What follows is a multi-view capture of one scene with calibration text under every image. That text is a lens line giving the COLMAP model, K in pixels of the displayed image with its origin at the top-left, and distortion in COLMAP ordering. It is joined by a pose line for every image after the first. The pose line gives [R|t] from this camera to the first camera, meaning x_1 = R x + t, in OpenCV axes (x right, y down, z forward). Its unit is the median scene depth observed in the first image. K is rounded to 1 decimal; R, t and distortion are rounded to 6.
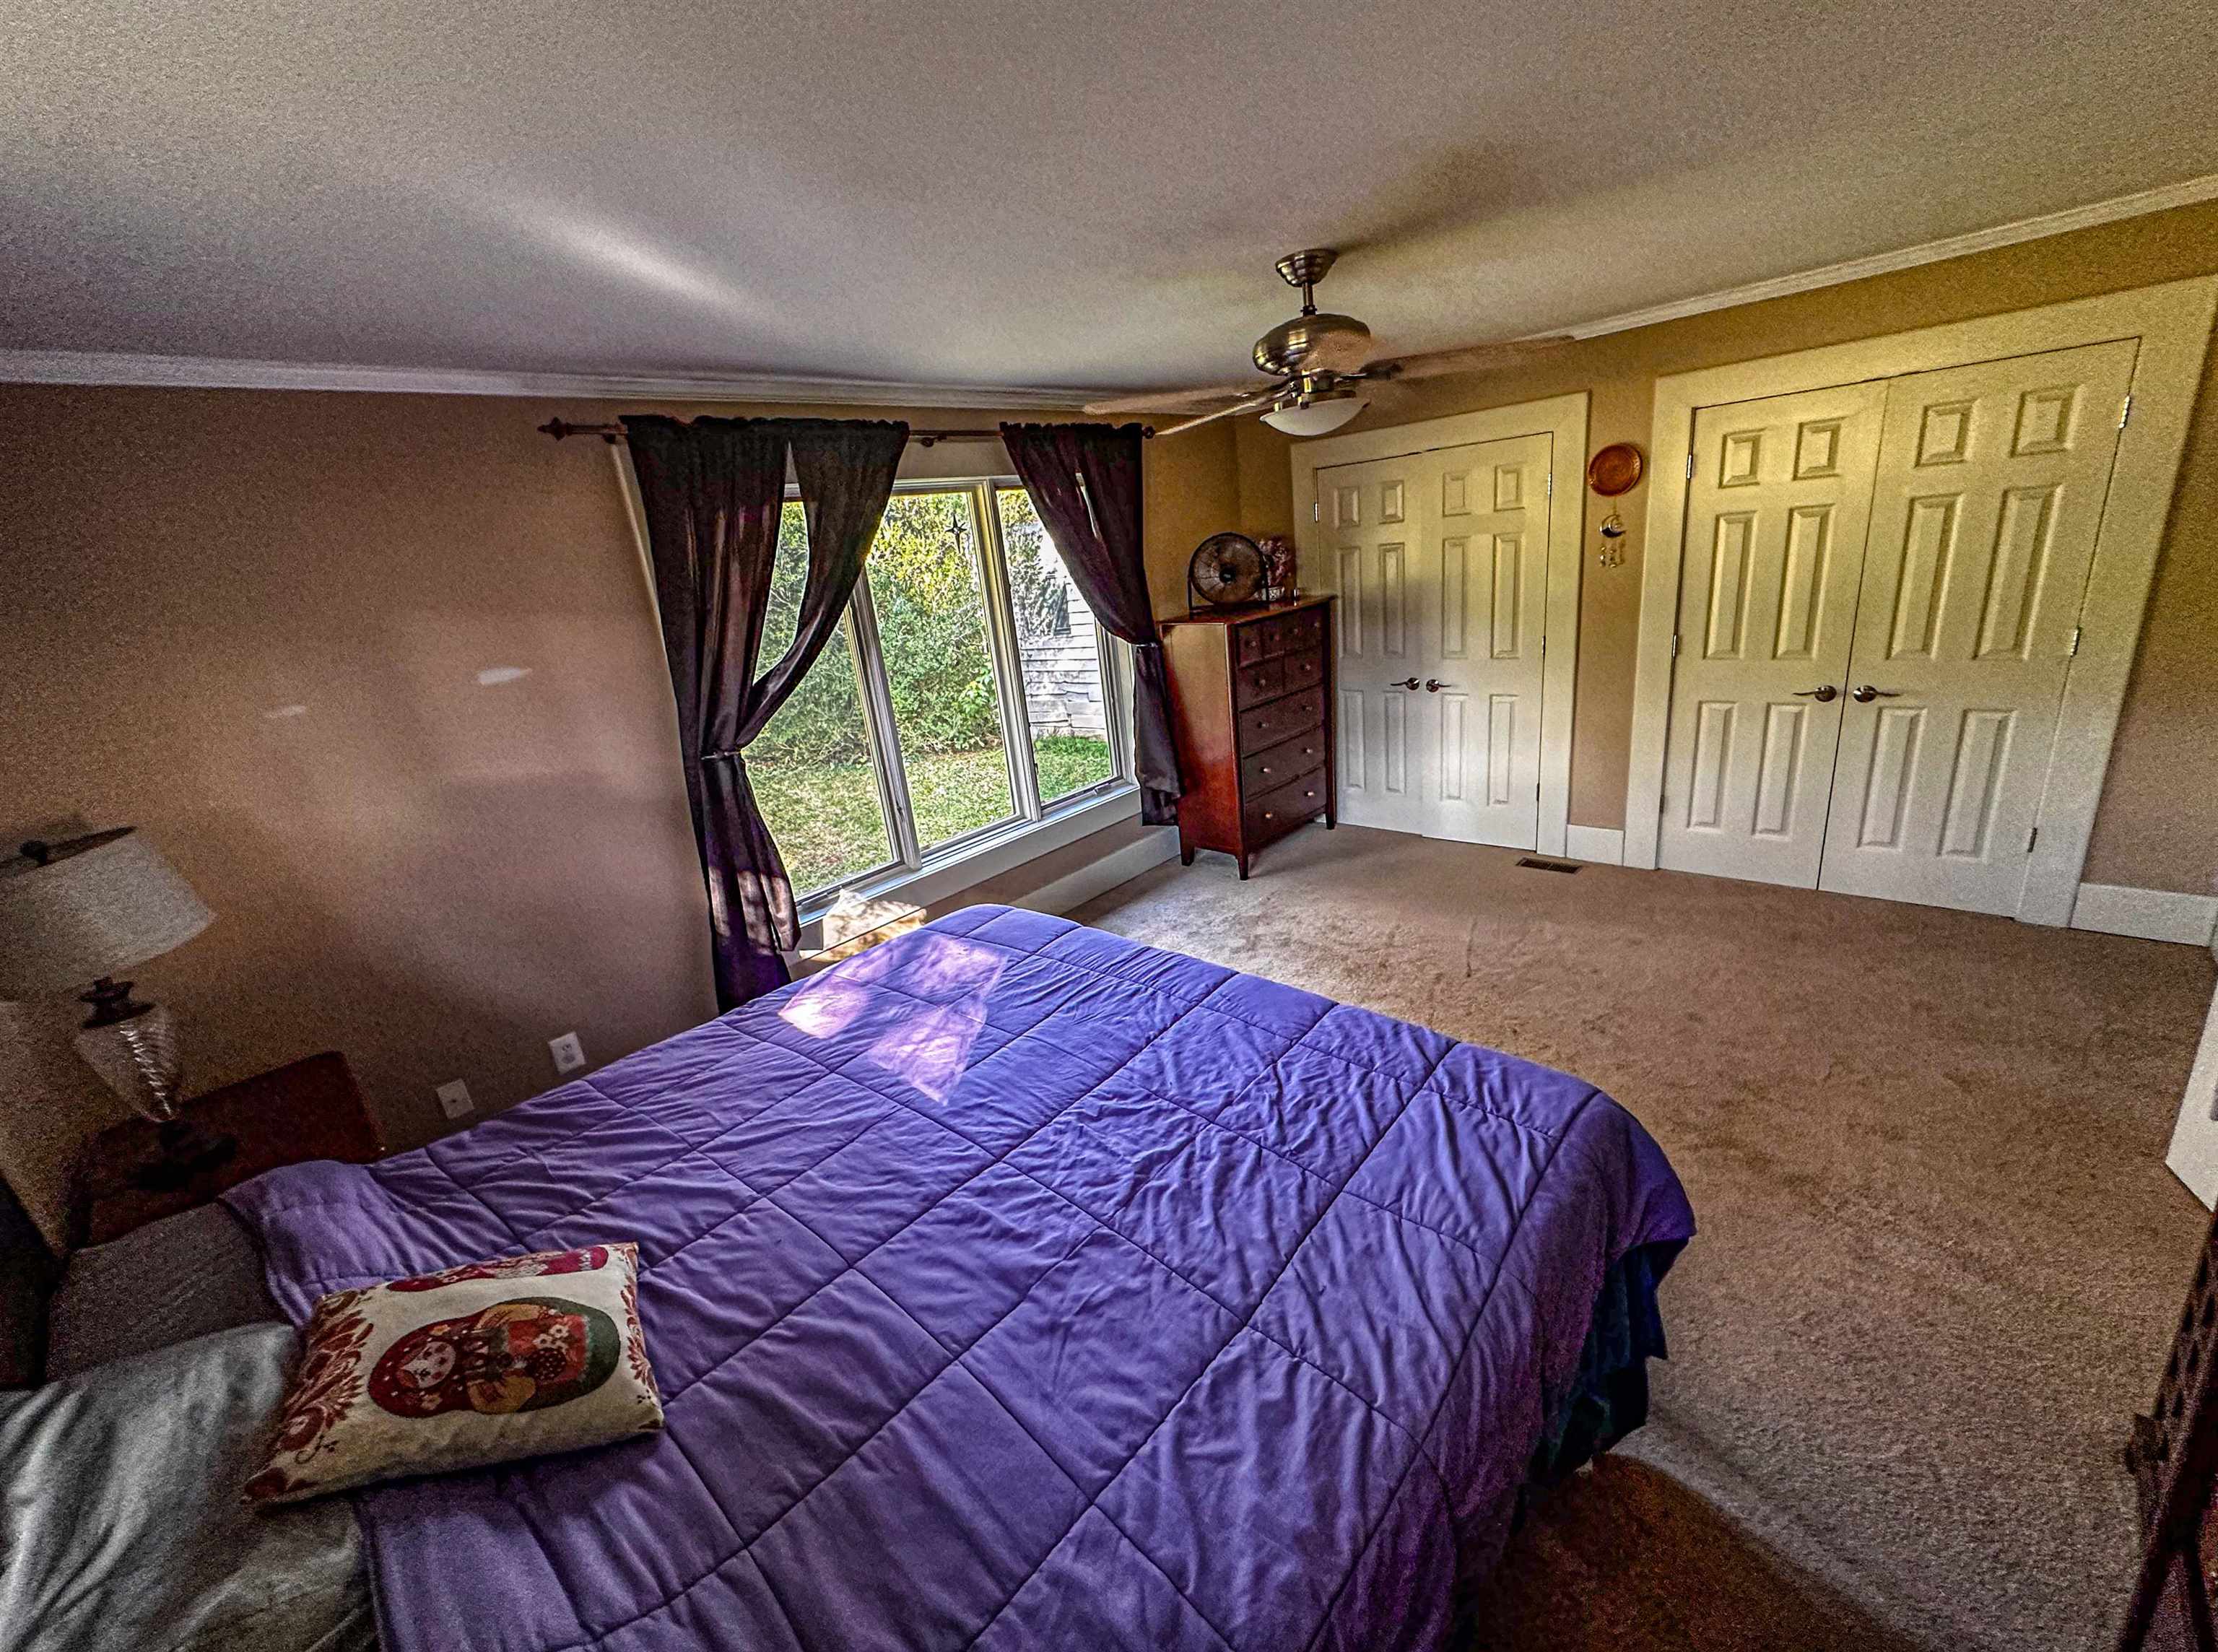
lens RADIAL K [[896.4, 0, 1111.8], [0, 896.4, 828.5], [0, 0, 1]] dist [-0.000758, 0.000491]
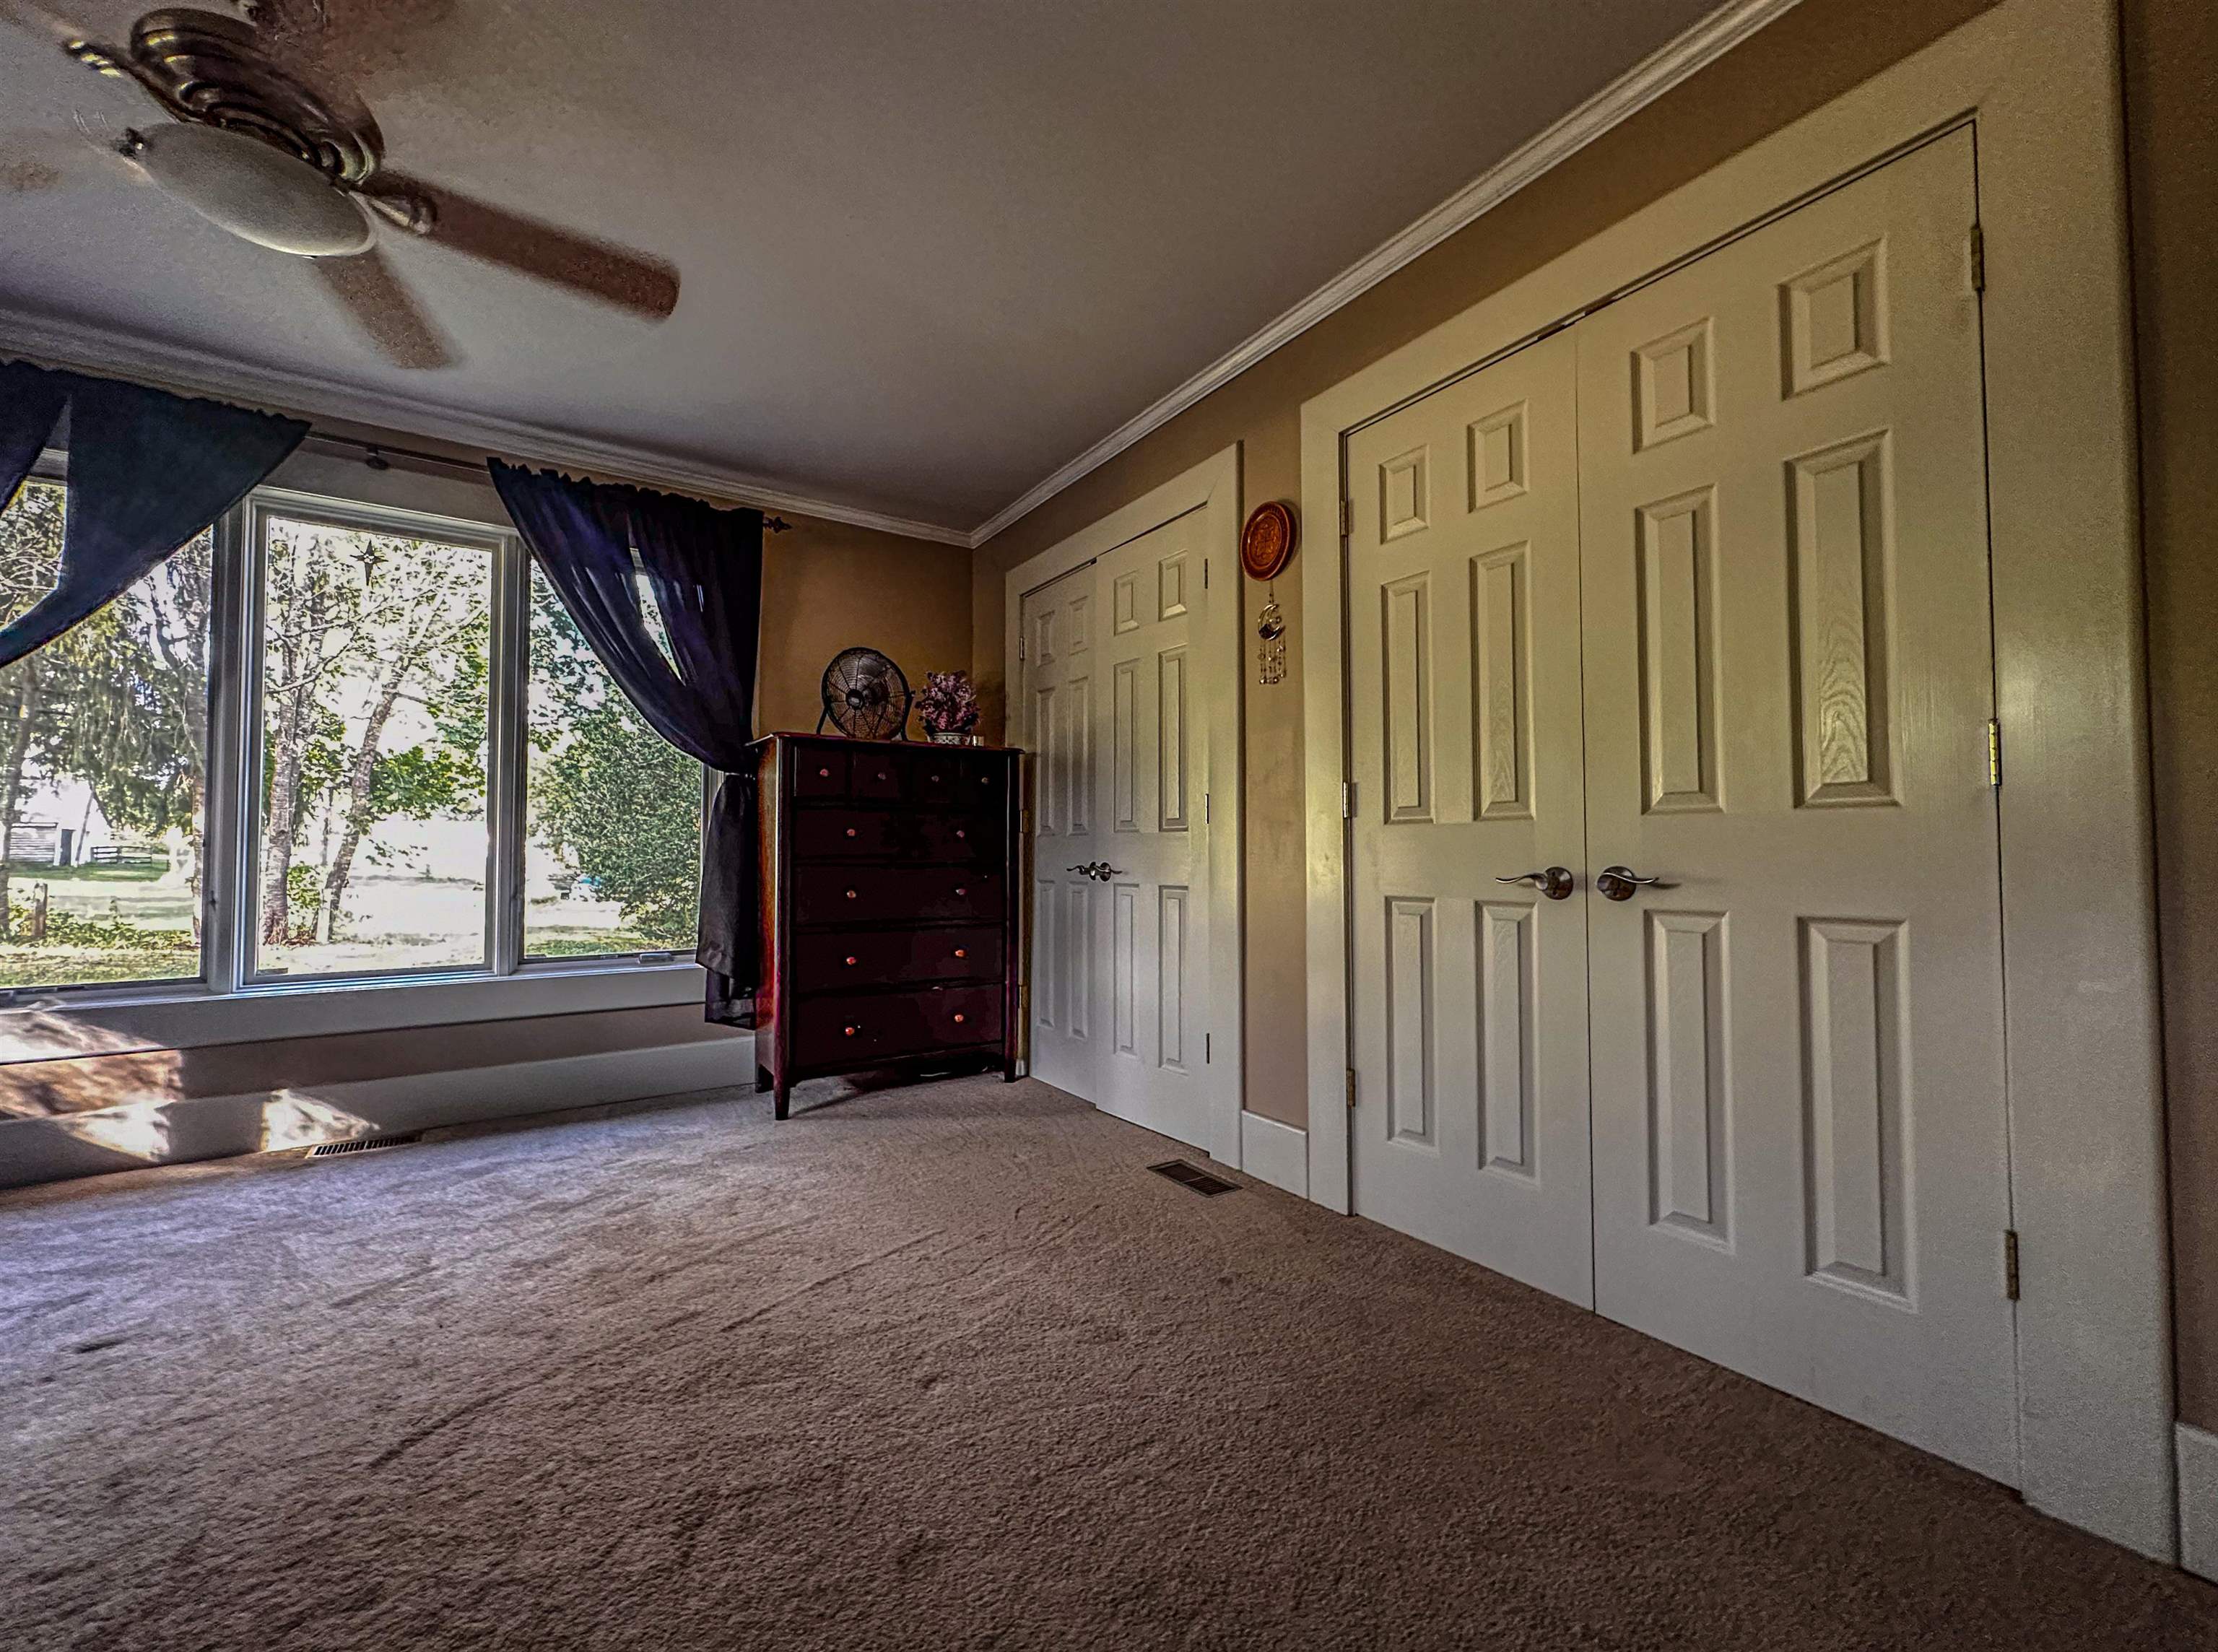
lens RADIAL K [[896.4, 0, 1107.5], [0, 896.4, 827.4], [0, 0, 1]] dist [-0.000758, 0.000491]
pose [[0.966812, 0.100306, -0.234974, 0.573504], [-0.170882, 0.937590, -0.302862, 0.015596], [0.189930, 0.332963, 0.923614, 0.404671]]
